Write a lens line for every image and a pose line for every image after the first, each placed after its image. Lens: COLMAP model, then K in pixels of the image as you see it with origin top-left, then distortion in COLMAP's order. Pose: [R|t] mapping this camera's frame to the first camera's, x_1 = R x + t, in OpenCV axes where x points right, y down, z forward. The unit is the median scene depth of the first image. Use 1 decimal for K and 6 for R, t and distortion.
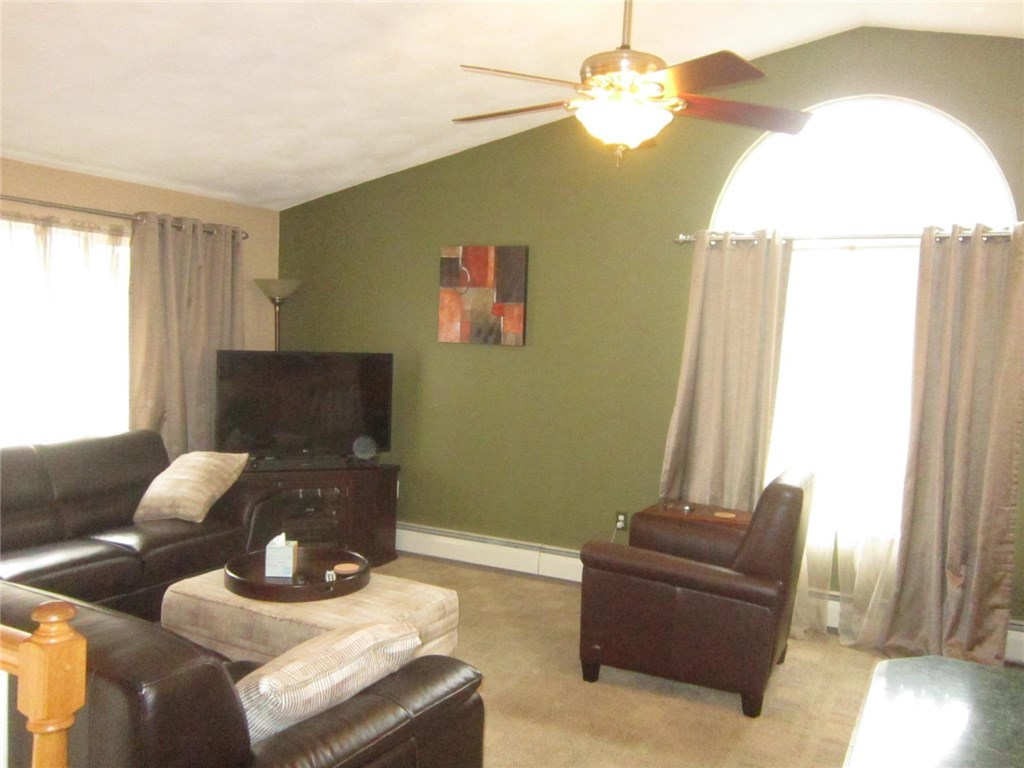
lens RADIAL K [[851.3, 0, 512.0], [0, 851.3, 384.0], [0, 0, 1]] dist [-0.029924, 0.001899]
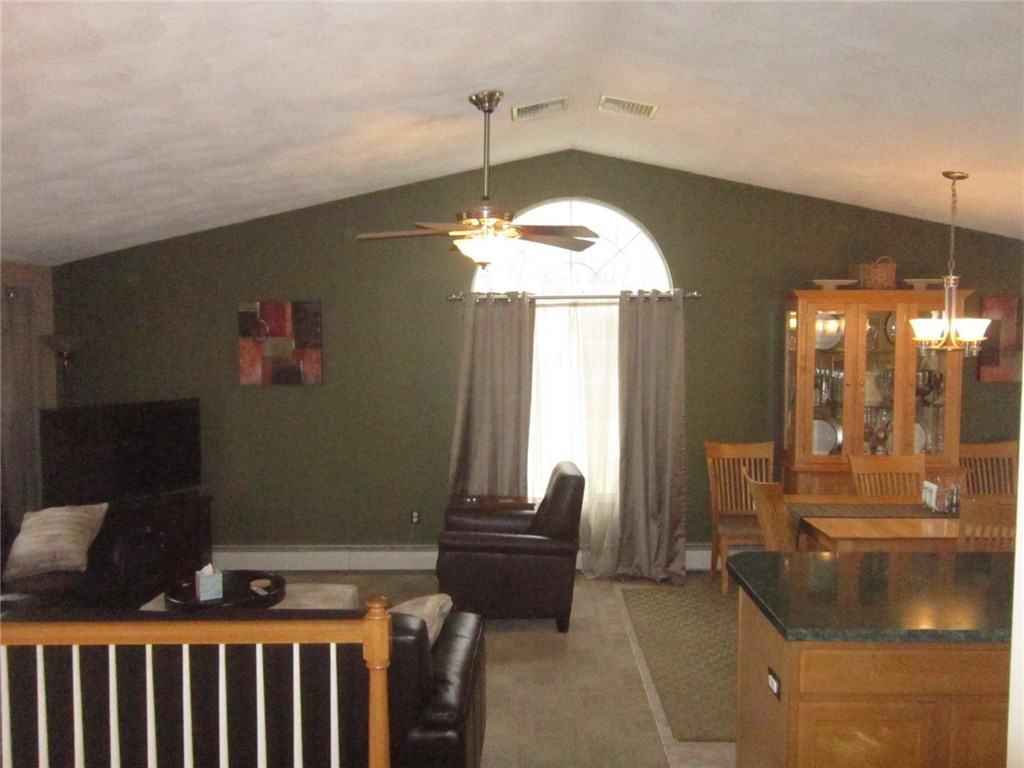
lens RADIAL K [[851.3, 0, 512.0], [0, 851.3, 384.0], [0, 0, 1]] dist [-0.029924, 0.001899]
pose [[0.892611, -0.073760, 0.444753, -0.314640], [0.069117, 0.997252, 0.026674, -0.065181], [-0.445499, 0.006931, 0.895256, -0.221301]]
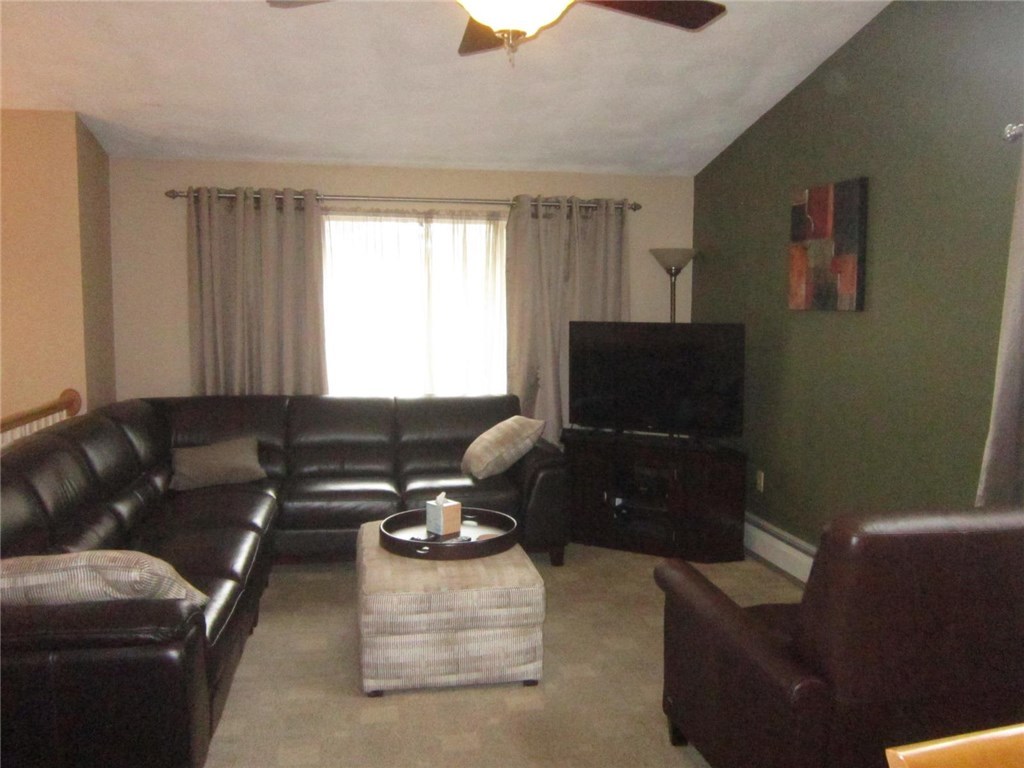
lens RADIAL K [[851.3, 0, 512.0], [0, 851.3, 384.0], [0, 0, 1]] dist [-0.029924, 0.001899]
pose [[0.624357, 0.043382, -0.779933, 0.457687], [-0.029883, 0.999052, 0.031647, 0.006165], [0.780567, 0.003548, 0.625062, 0.323285]]
